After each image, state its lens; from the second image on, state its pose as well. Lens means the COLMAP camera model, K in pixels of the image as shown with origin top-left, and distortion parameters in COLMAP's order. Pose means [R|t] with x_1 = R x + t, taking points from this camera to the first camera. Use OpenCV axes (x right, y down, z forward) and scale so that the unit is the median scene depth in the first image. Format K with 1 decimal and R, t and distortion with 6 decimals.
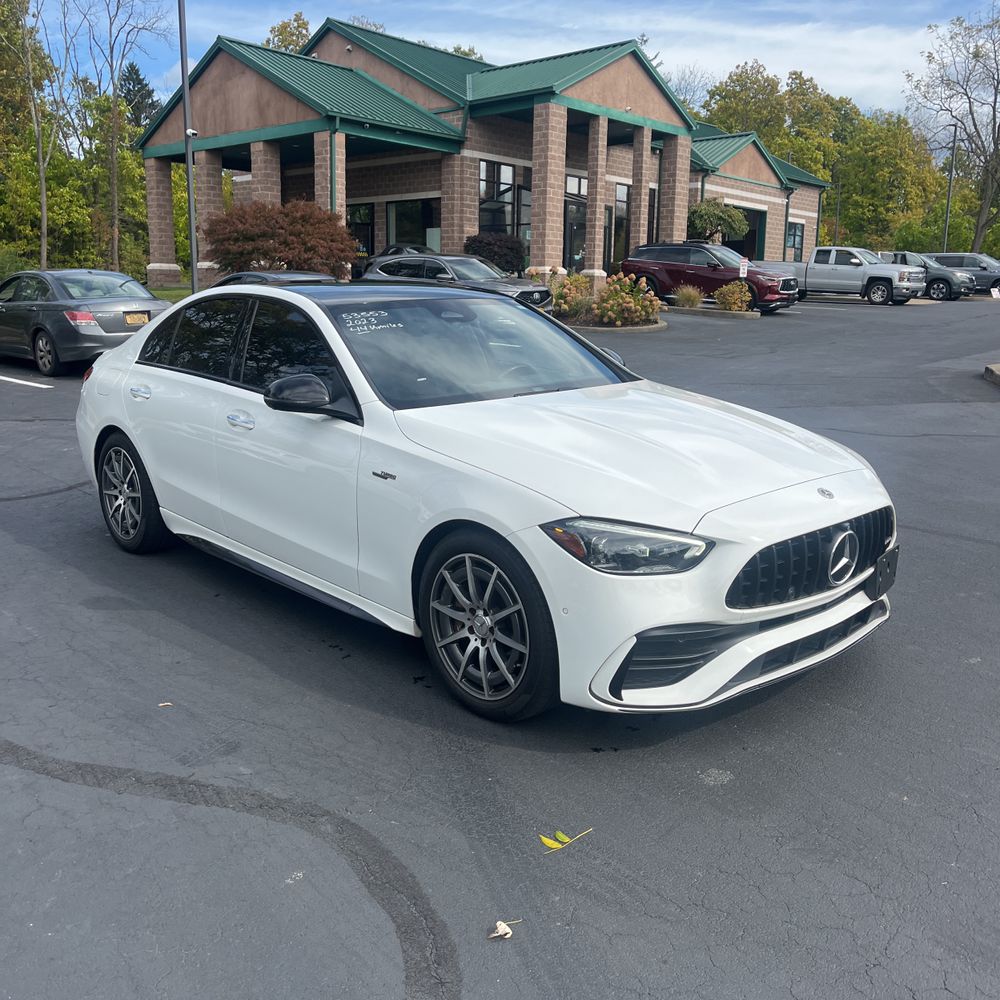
lens RADIAL K [[1036.9, 0, 496.5], [0, 1036.9, 488.3], [0, 0, 1]] dist [0.086626, -0.126108]
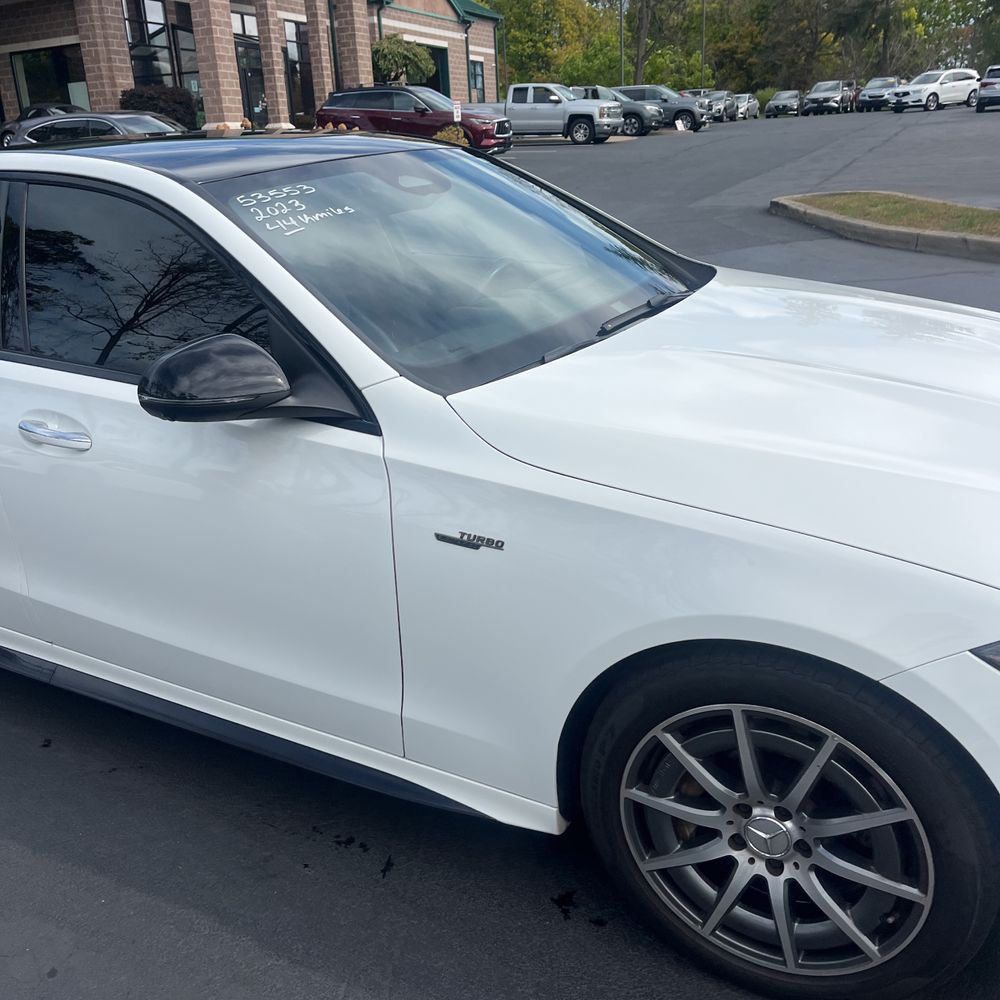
lens RADIAL K [[1039.7, 0, 502.0], [0, 1039.7, 516.9], [0, 0, 1]] dist [0.078363, -0.096049]
pose [[0.948897, -0.164923, 0.269061, -0.023141], [0.122206, 0.978089, 0.168544, -0.010671], [-0.290963, -0.127050, 0.948261, 0.057393]]
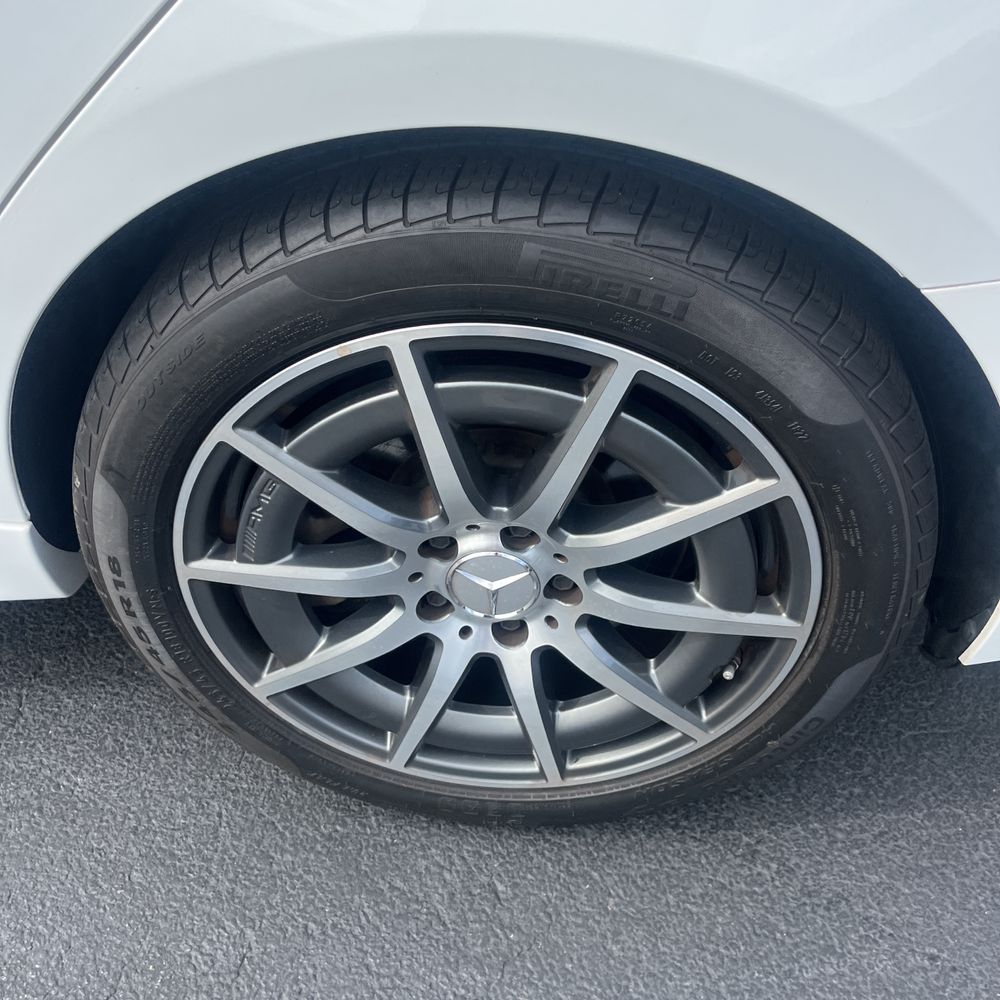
lens RADIAL K [[1039.7, 0, 502.0], [0, 1039.7, 516.9], [0, 0, 1]] dist [0.078363, -0.096049]
pose [[0.742972, -0.458016, 0.488072, -0.011979], [0.175746, 0.837112, 0.518032, -0.000507], [-0.645838, -0.299106, 0.702445, 0.080790]]
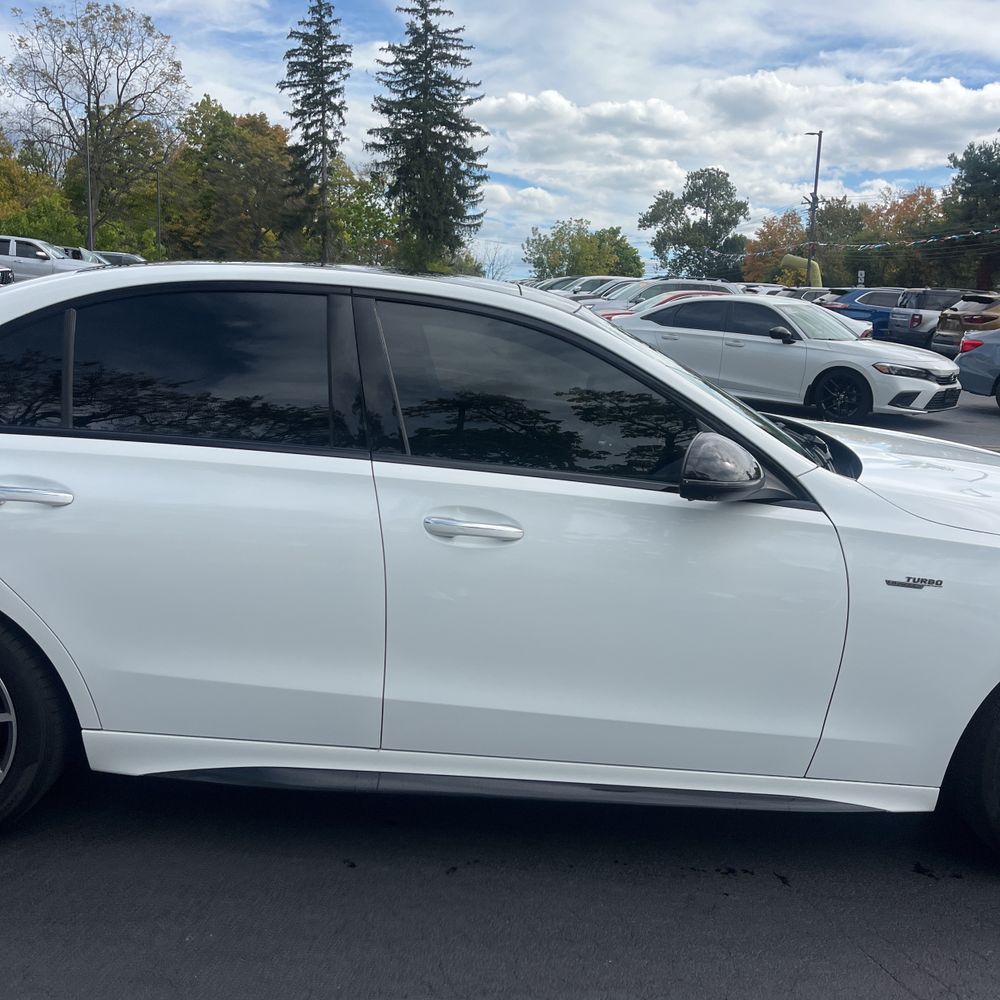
lens RADIAL K [[1045.5, 0, 535.1], [0, 1045.5, 476.7], [0, 0, 1]] dist [-0.013766, 0.001618]
pose [[0.652365, -0.099816, 0.751303, -0.078307], [0.105181, 0.993621, 0.040679, -0.013627], [-0.750571, 0.052486, 0.658703, 0.078359]]
